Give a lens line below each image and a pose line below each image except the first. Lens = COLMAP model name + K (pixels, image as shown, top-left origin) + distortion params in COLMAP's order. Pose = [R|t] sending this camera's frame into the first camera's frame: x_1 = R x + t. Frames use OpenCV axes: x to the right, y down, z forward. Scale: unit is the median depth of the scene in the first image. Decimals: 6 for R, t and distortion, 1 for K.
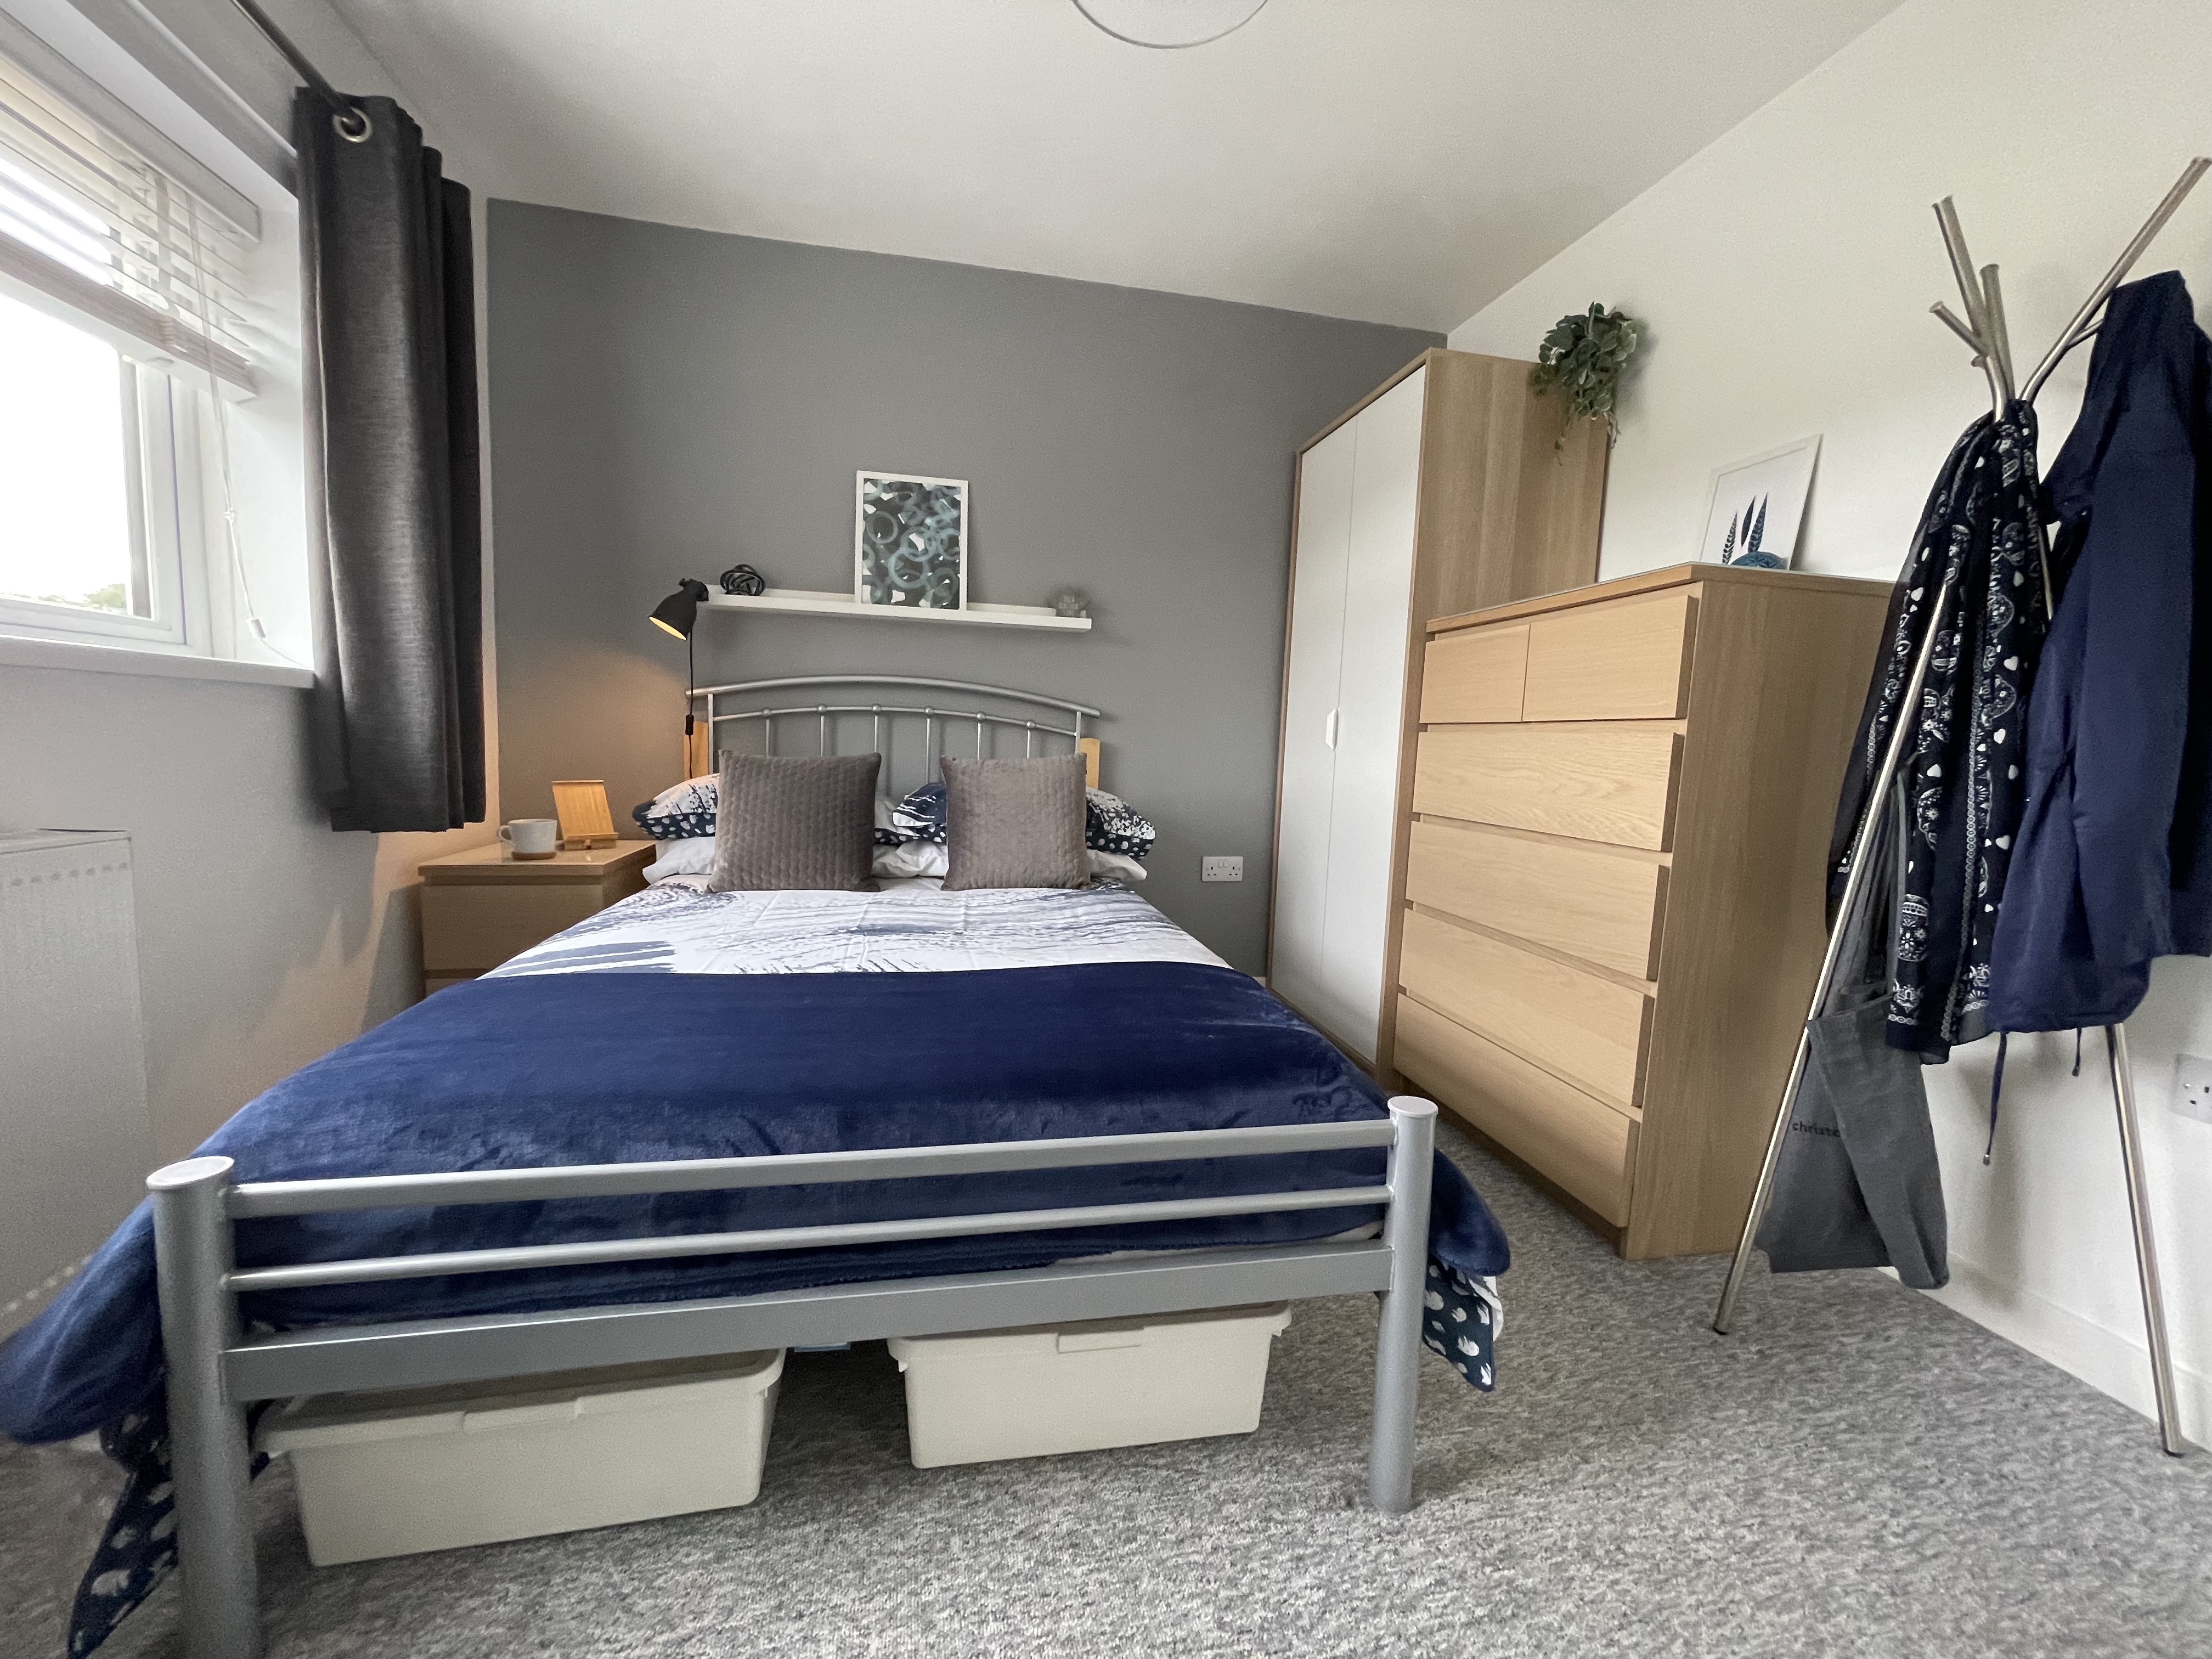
lens RADIAL K [[886.7, 0, 1109.6], [0, 886.7, 839.9], [0, 0, 1]] dist [-0.003739, 0.000114]
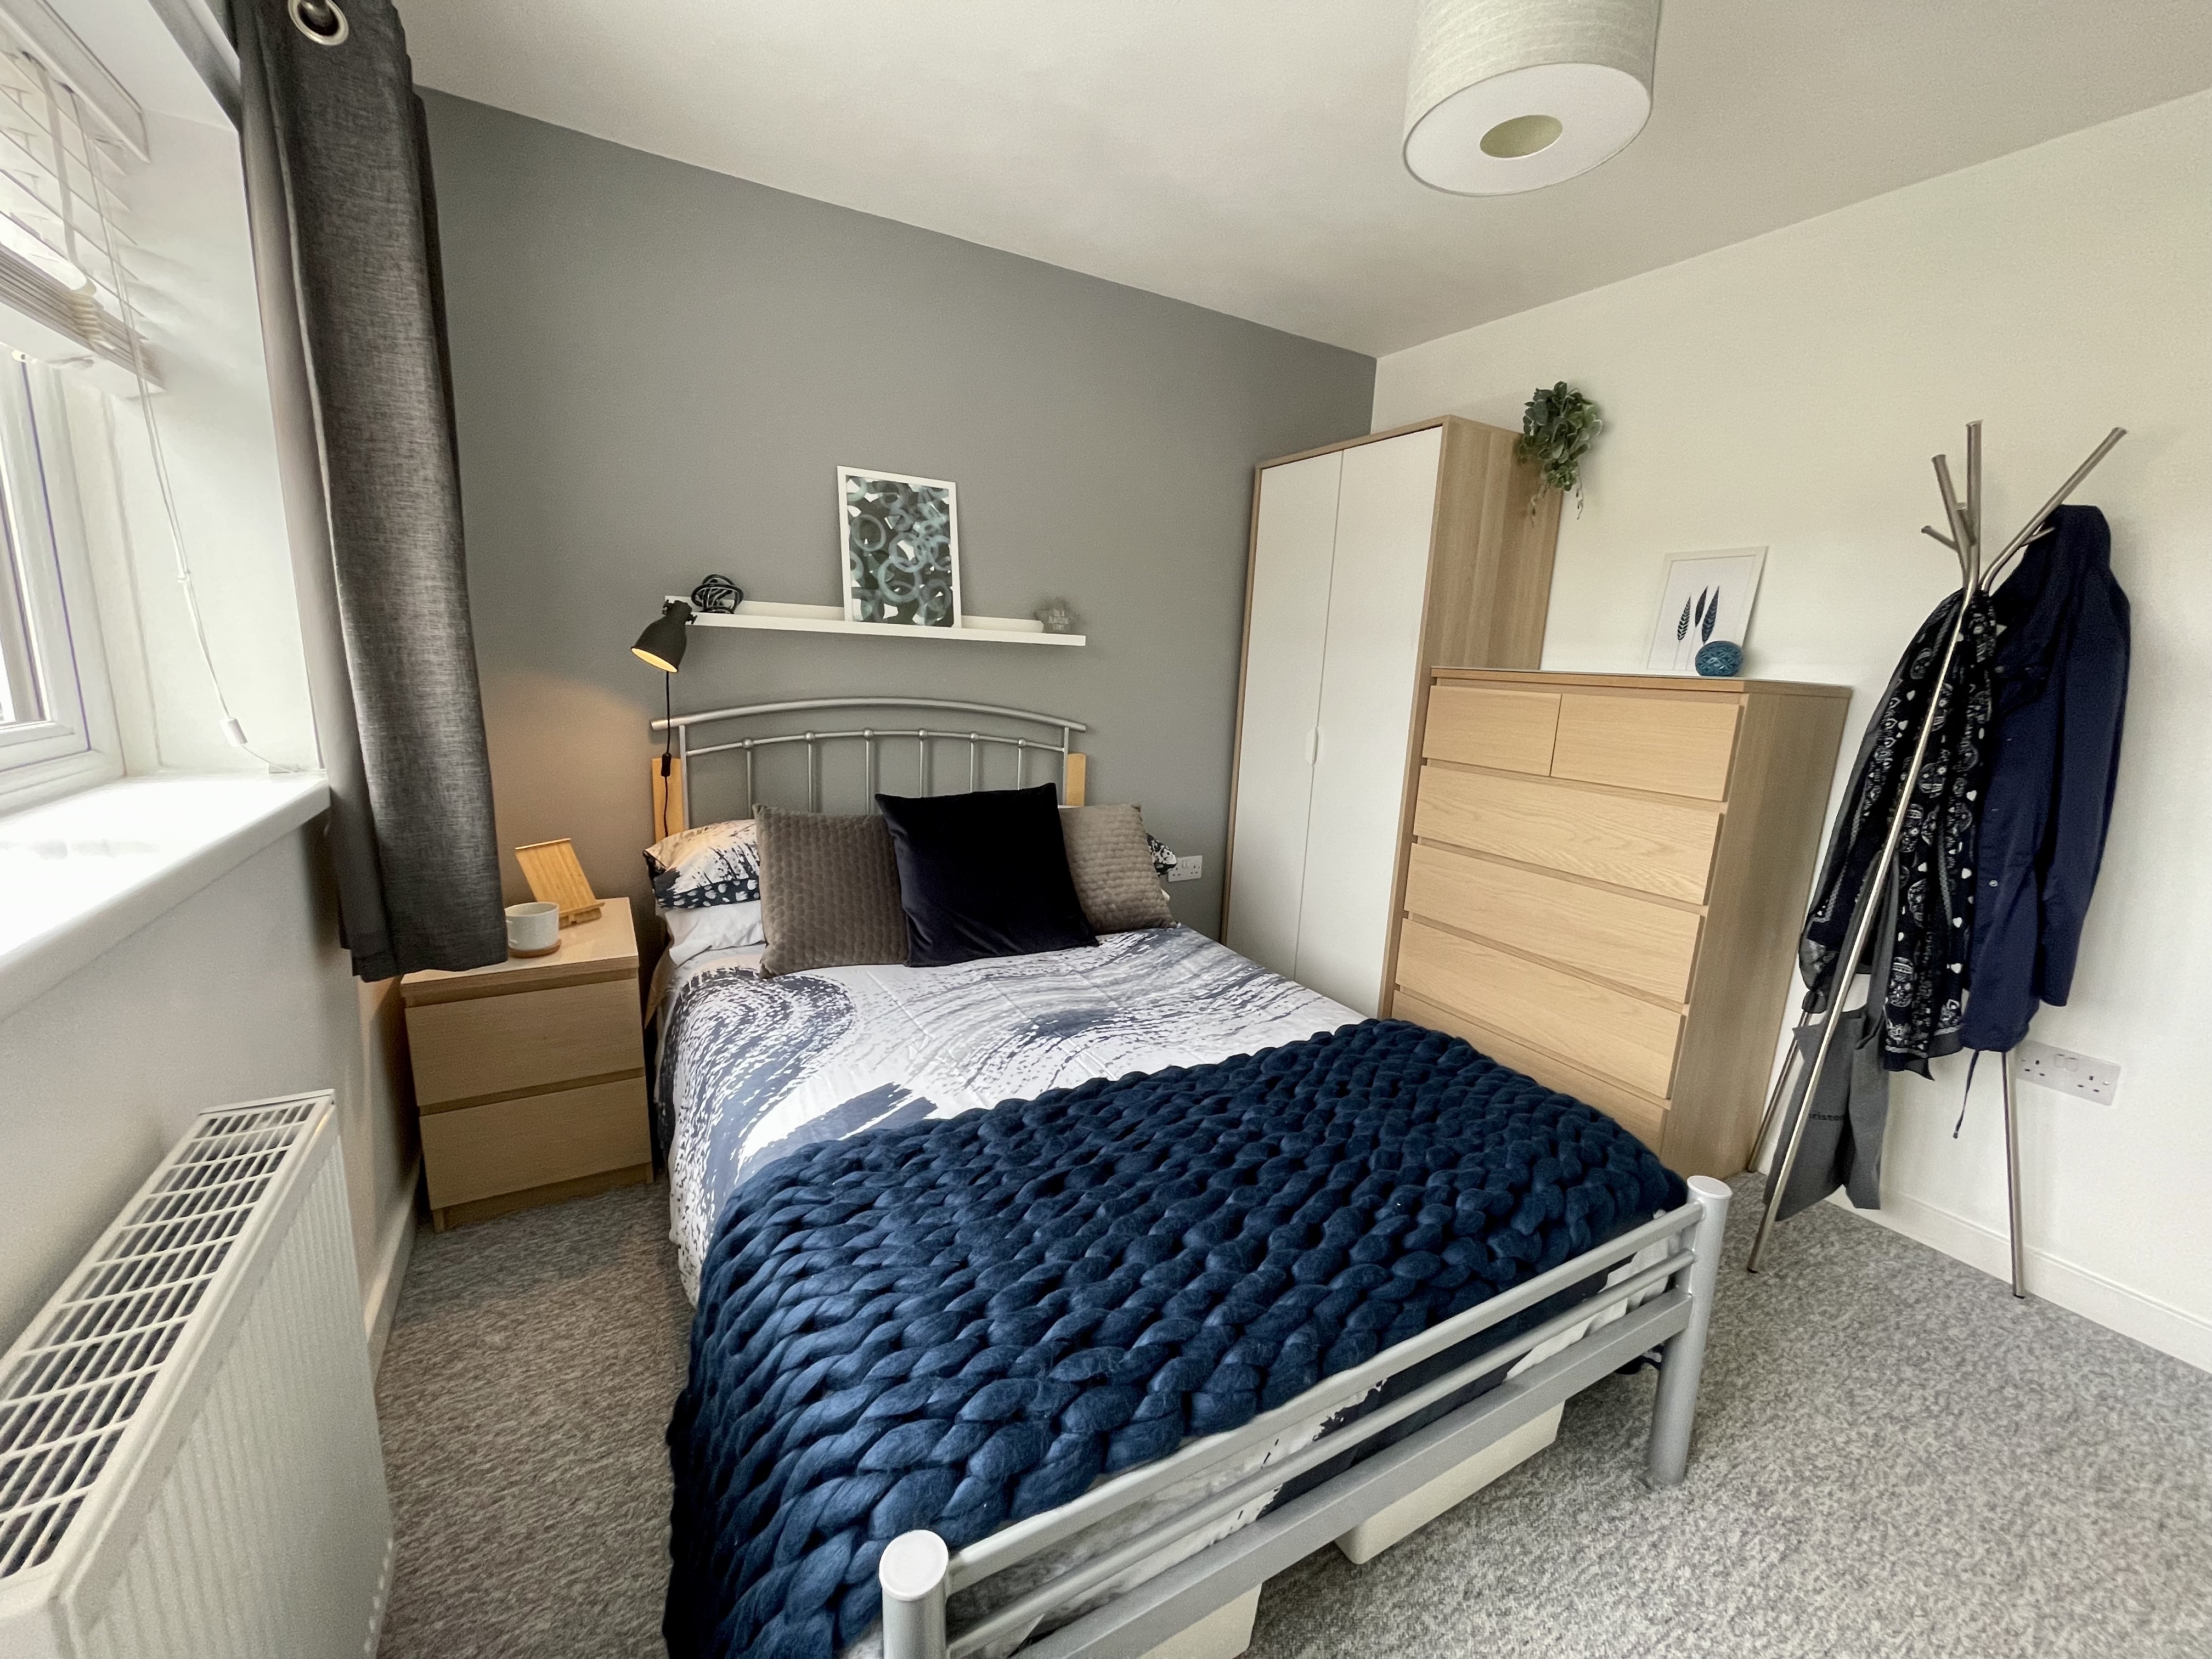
lens RADIAL K [[886.7, 0, 1109.6], [0, 886.7, 839.9], [0, 0, 1]] dist [-0.003739, 0.000114]
pose [[0.950944, -0.056001, 0.304252, -0.325864], [0.024433, 0.994003, 0.106592, -0.136958], [-0.308397, -0.093929, 0.946609, 0.044787]]
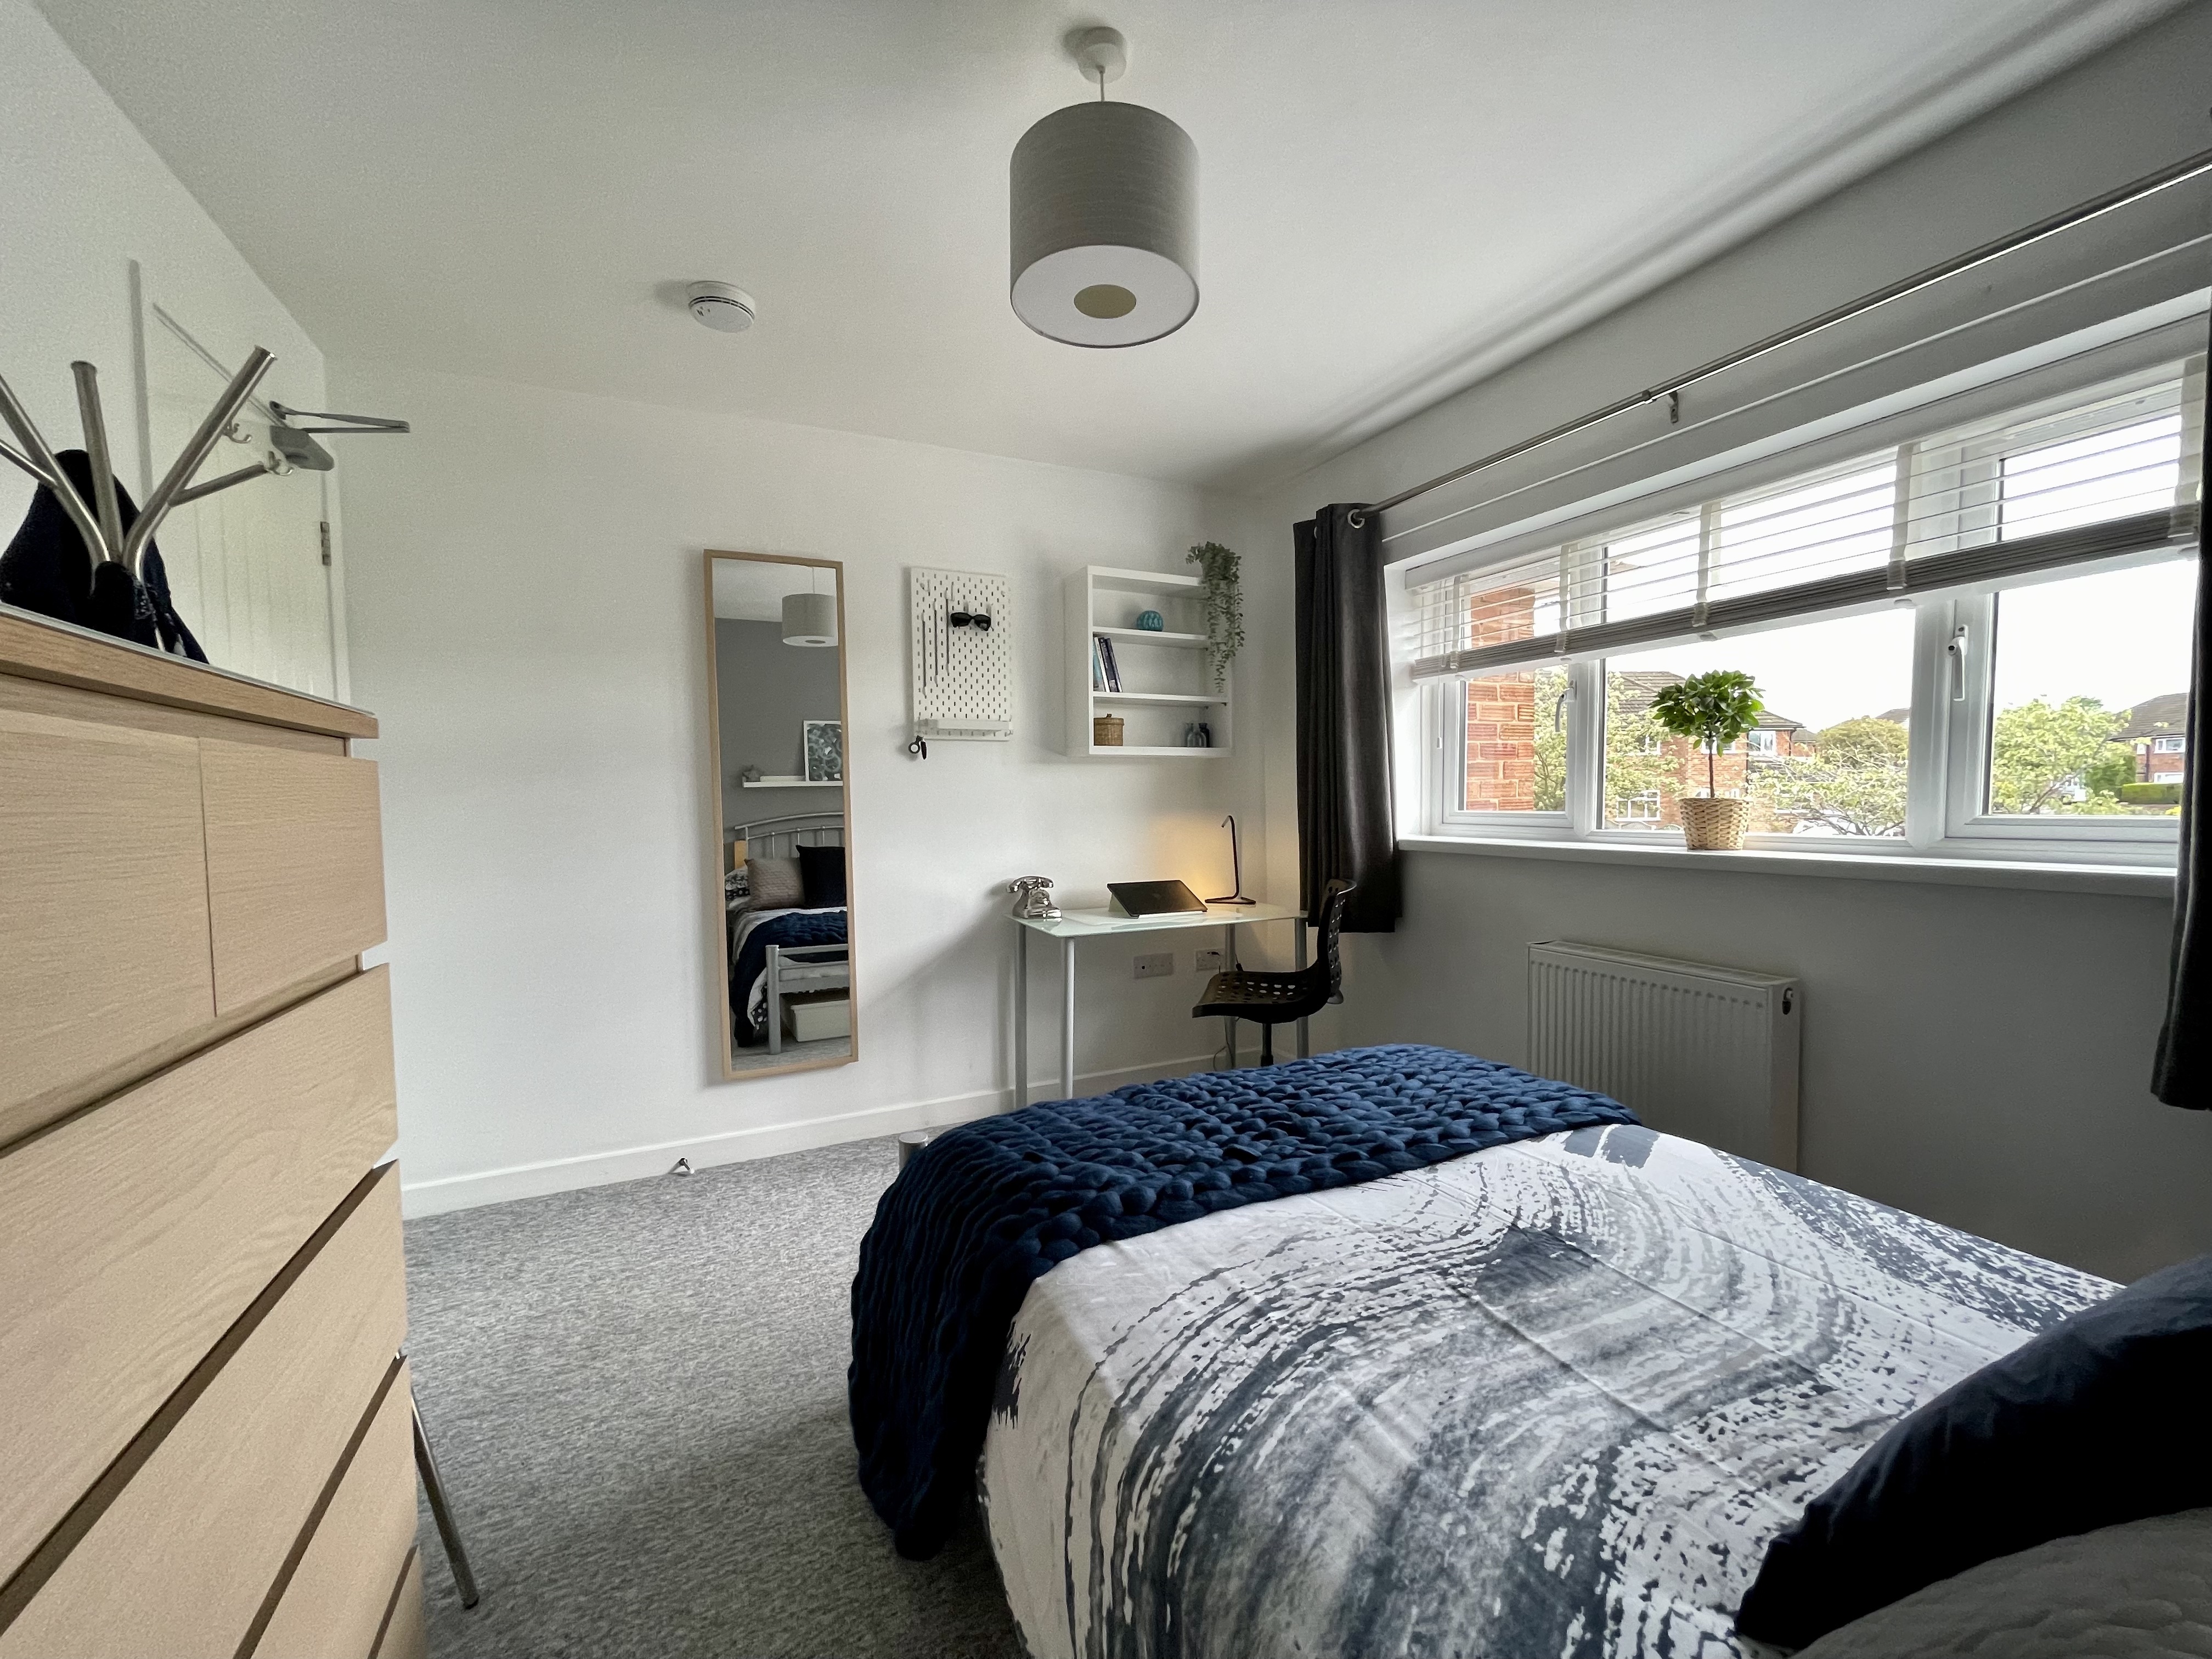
lens RADIAL K [[886.7, 0, 1109.6], [0, 886.7, 839.9], [0, 0, 1]] dist [-0.003739, 0.000114]
pose [[-0.972055, -0.011374, -0.234478, 0.149694], [-0.045280, 0.989154, 0.139732, -0.191729], [0.230345, 0.146444, -0.962027, 1.009103]]
